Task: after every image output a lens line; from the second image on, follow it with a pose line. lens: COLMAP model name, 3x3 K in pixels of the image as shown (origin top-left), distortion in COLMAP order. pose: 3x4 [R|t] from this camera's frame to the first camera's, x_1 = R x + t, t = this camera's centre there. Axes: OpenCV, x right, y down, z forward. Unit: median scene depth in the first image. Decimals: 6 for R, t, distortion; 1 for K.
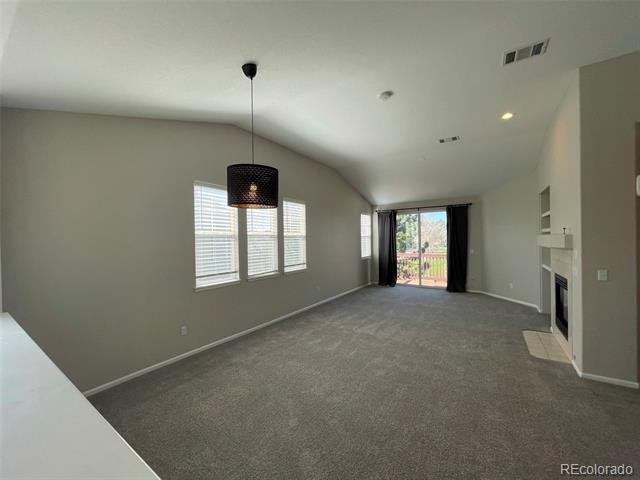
lens RADIAL K [[255.6, 0, 316.1], [0, 255.6, 241.1], [0, 0, 1]] dist [-0.000974, 0.000012]
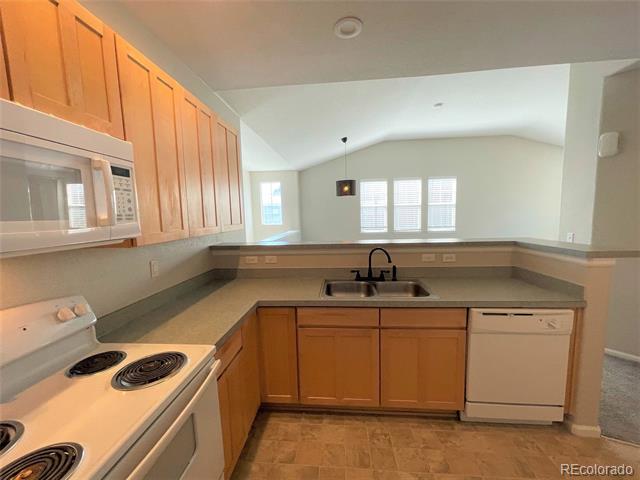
lens RADIAL K [[255.6, 0, 316.1], [0, 255.6, 241.1], [0, 0, 1]] dist [-0.000974, 0.000012]
pose [[0.487630, 0.097866, -0.867548, 0.971096], [0.009665, 0.993031, 0.117454, 0.005694], [0.872997, -0.065659, 0.483285, -0.259954]]
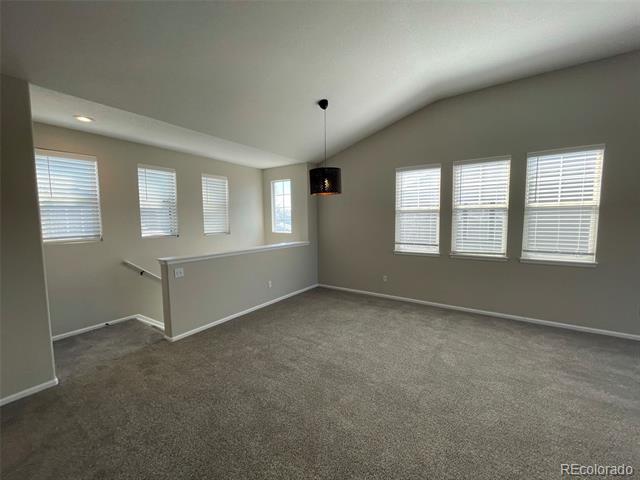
lens RADIAL K [[255.6, 0, 316.1], [0, 255.6, 241.1], [0, 0, 1]] dist [-0.000974, 0.000012]
pose [[0.009984, 0.102862, -0.994646, 0.711241], [0.001210, 0.994693, 0.102879, -0.003348], [0.999949, -0.002231, 0.009807, 0.496589]]
